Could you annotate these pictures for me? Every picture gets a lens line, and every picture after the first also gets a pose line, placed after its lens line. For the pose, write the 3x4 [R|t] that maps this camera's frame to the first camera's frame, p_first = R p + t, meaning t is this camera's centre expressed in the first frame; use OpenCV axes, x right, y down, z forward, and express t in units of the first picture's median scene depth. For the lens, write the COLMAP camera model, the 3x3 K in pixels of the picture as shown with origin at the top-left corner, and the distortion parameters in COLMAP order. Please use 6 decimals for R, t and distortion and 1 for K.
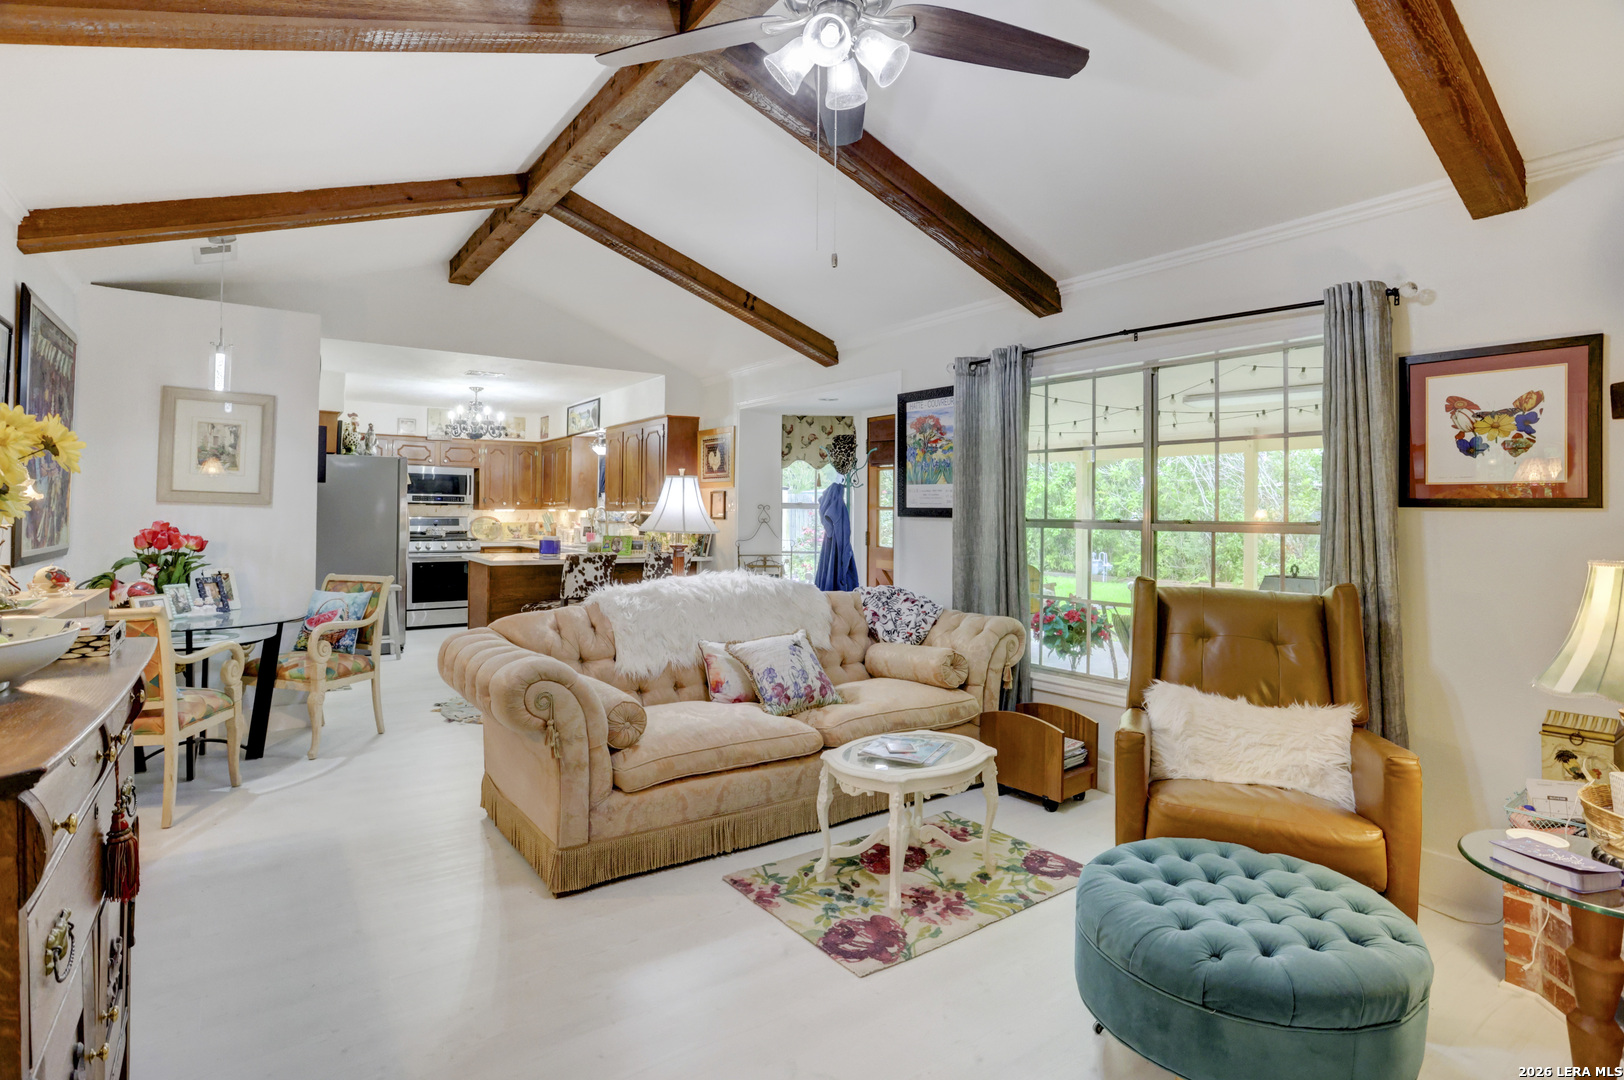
lens RADIAL K [[864.1, 0, 807.5], [0, 864.1, 498.6], [0, 0, 1]] dist [-0.001052, 0.022450]
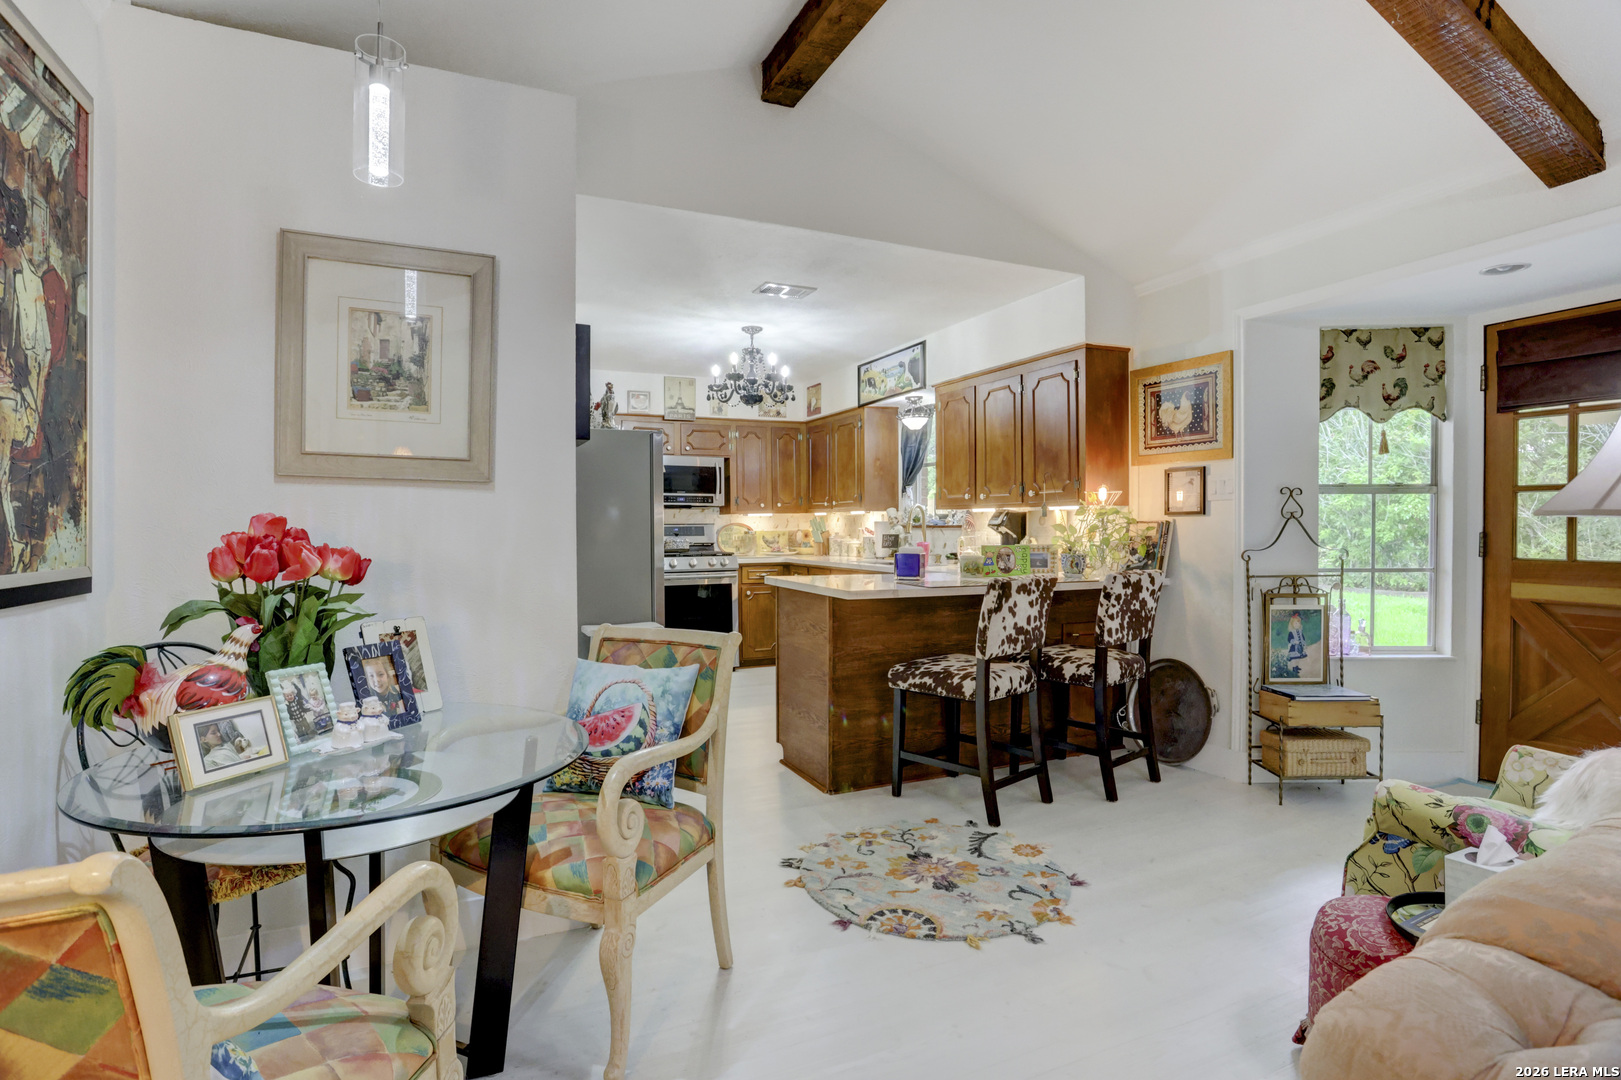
lens RADIAL K [[795.3, 0, 810.5], [0, 795.3, 540.0], [0, 0, 1]] dist [-0.024957, 0.000719]
pose [[0.990105, -0.011824, -0.139826, -0.319010], [0.016149, 0.999424, 0.029839, 0.023532], [0.139393, -0.031801, 0.989726, 0.490216]]
